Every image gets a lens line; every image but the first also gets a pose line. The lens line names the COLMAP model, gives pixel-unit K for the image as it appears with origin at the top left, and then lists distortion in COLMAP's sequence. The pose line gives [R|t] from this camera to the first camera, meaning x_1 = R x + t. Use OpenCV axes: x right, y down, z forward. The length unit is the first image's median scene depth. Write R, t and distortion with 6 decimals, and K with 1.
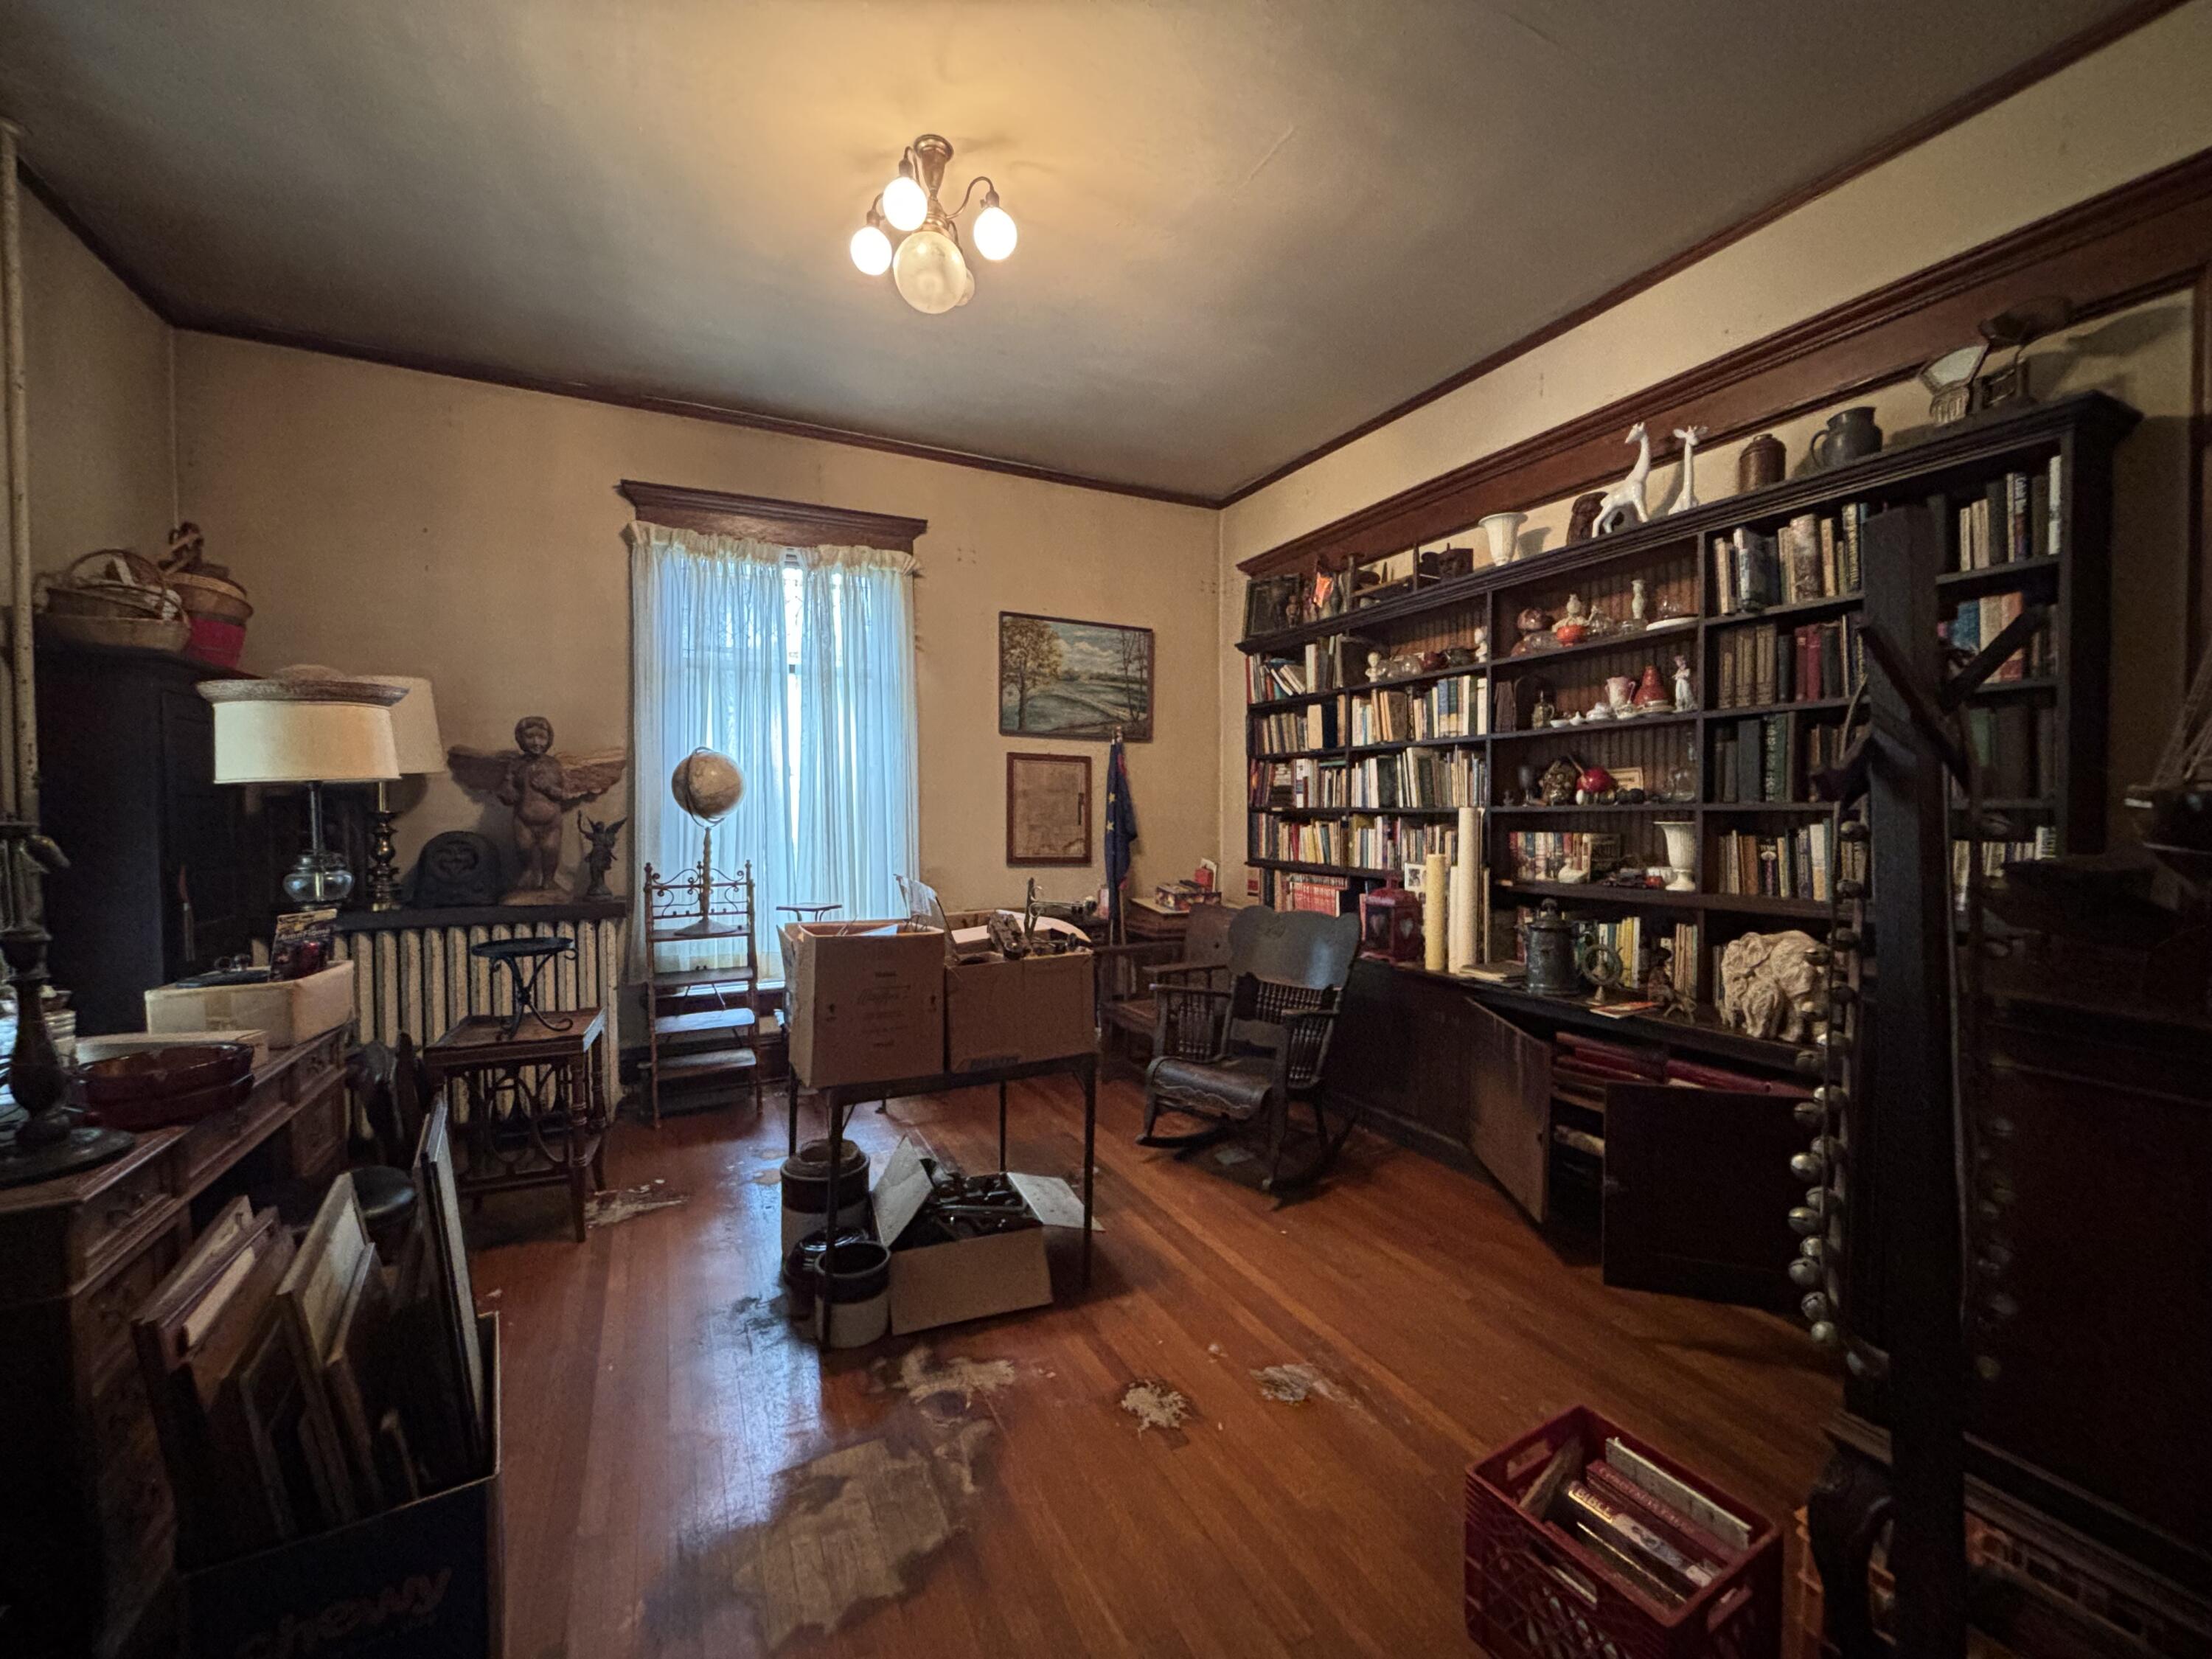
lens RADIAL K [[894.6, 0, 1110.0], [0, 894.6, 824.8], [0, 0, 1]] dist [-0.000214, -0.003774]
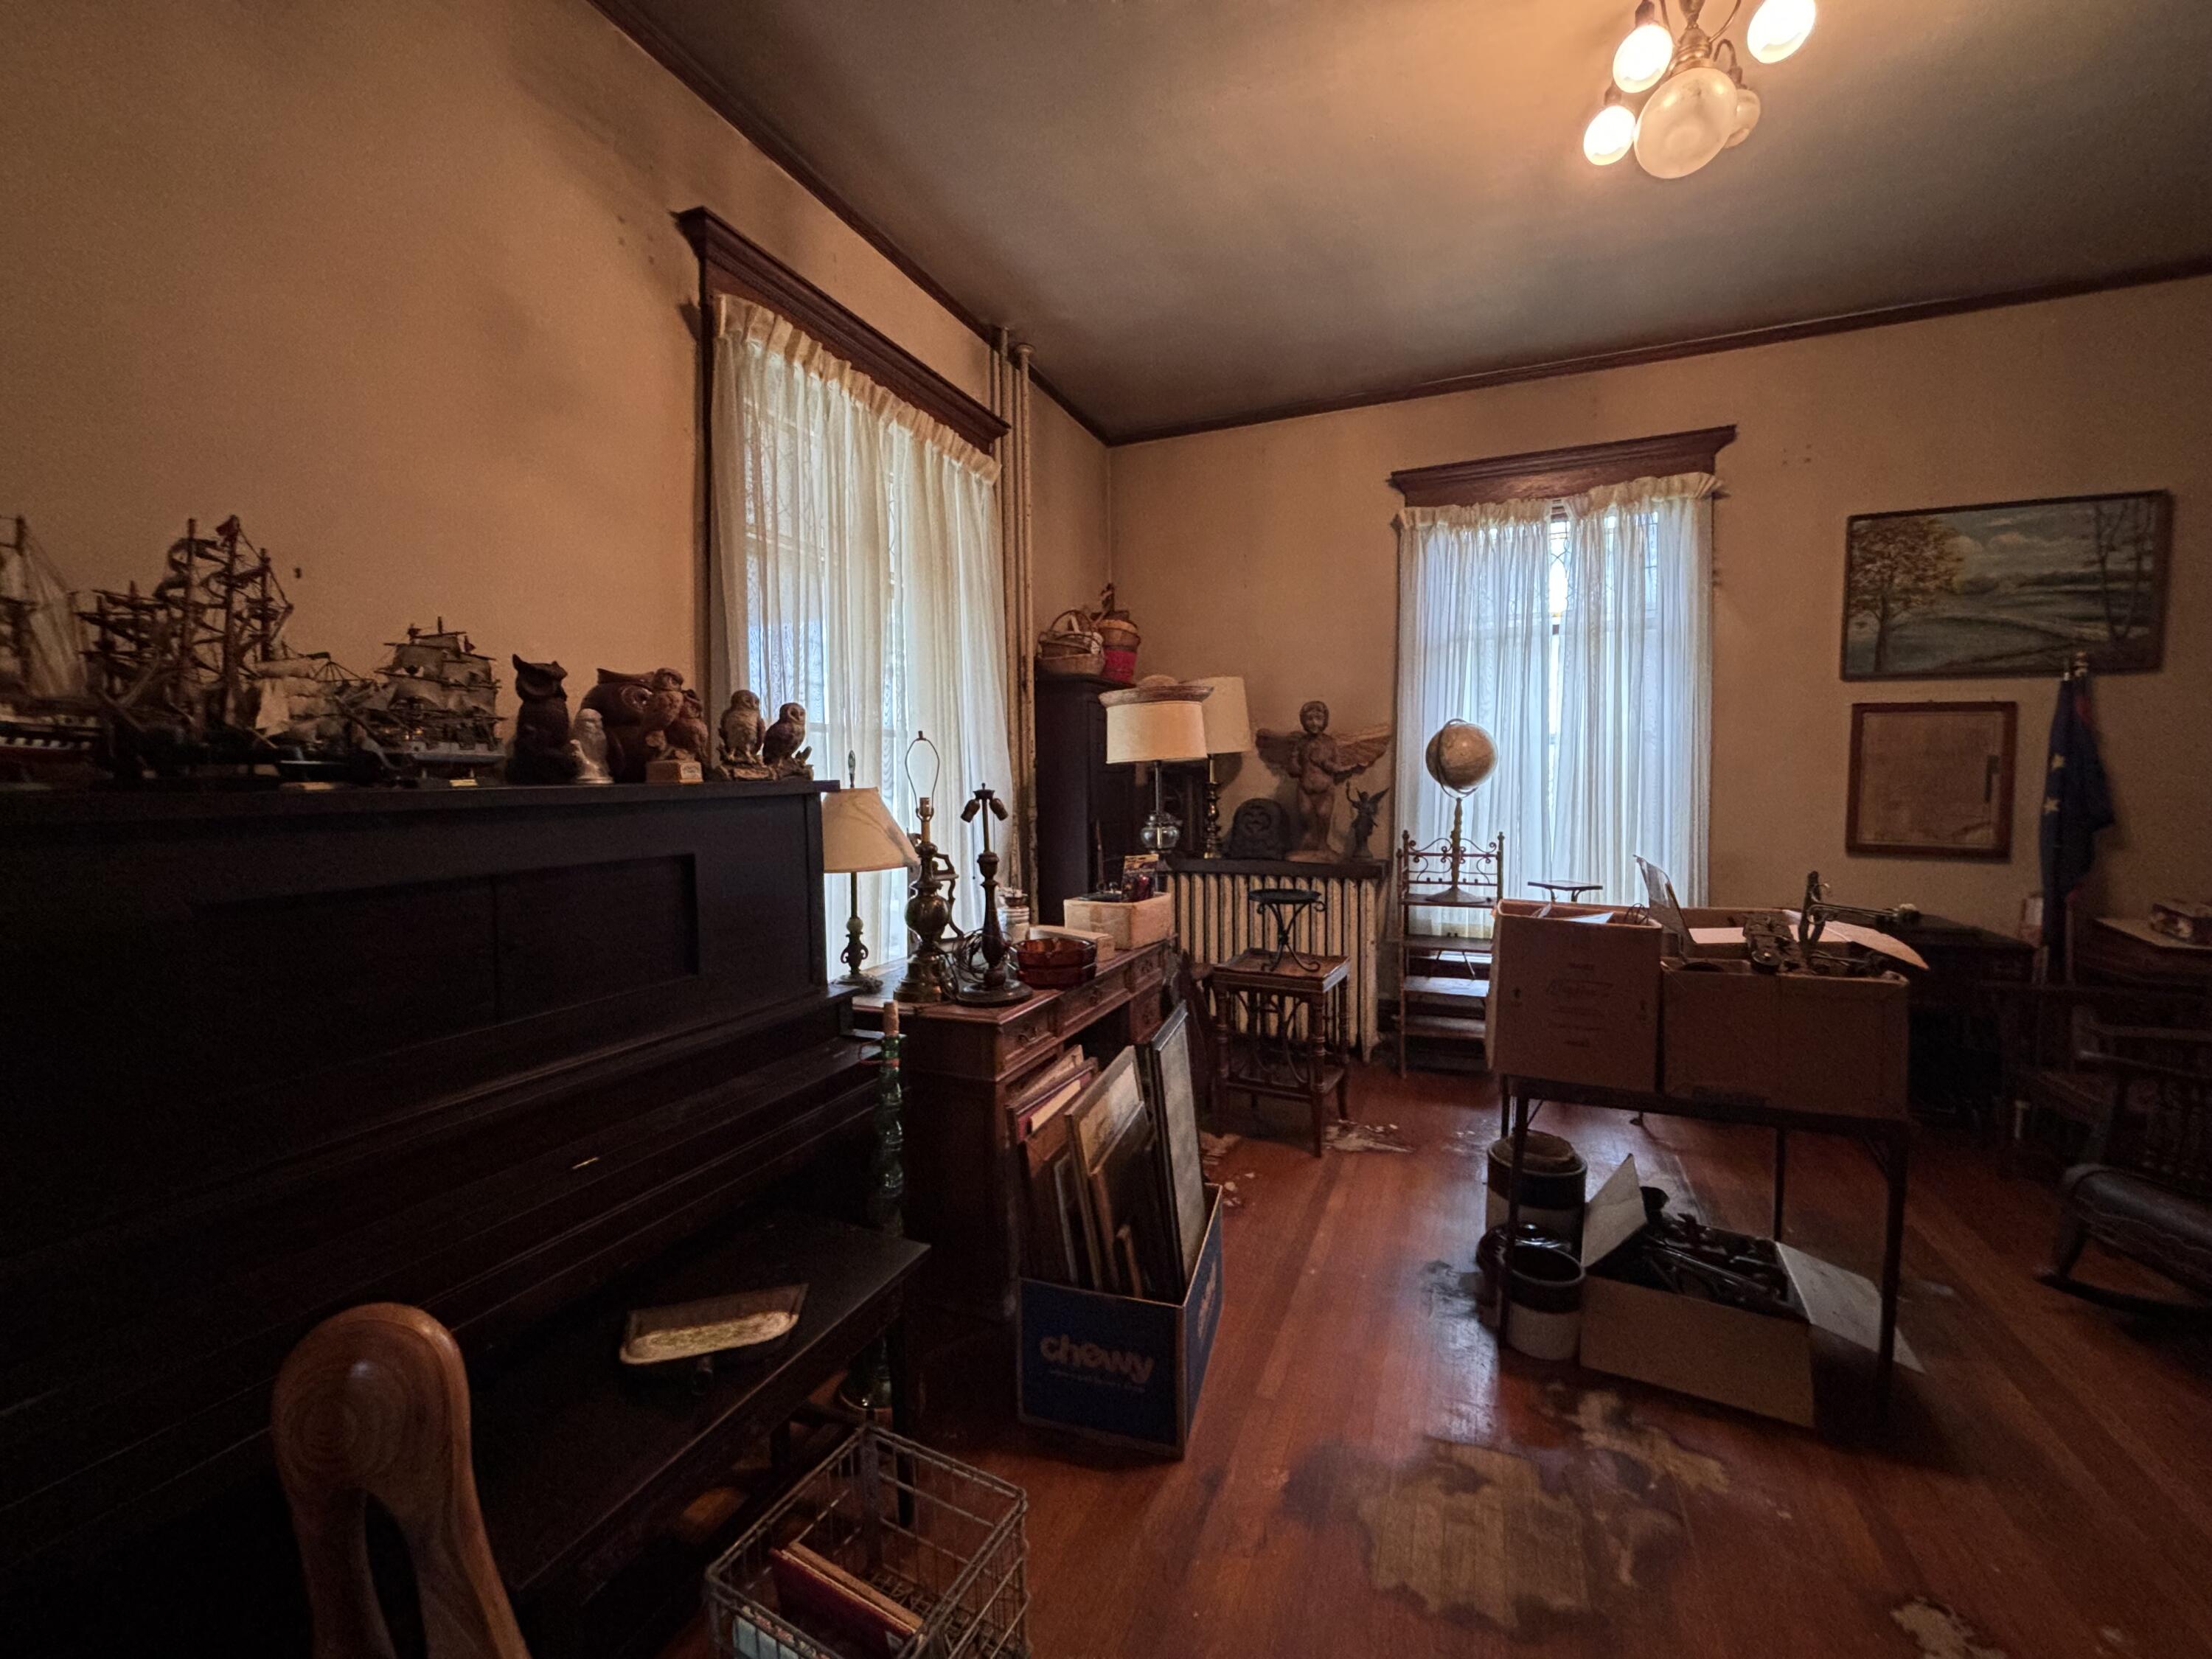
lens RADIAL K [[894.6, 0, 1110.0], [0, 894.6, 824.8], [0, 0, 1]] dist [-0.000214, -0.003774]
pose [[0.638681, 0.035747, -0.768641, 0.090462], [-0.010835, 0.999239, 0.037469, -0.000632], [0.769395, -0.015603, 0.638582, 0.051912]]
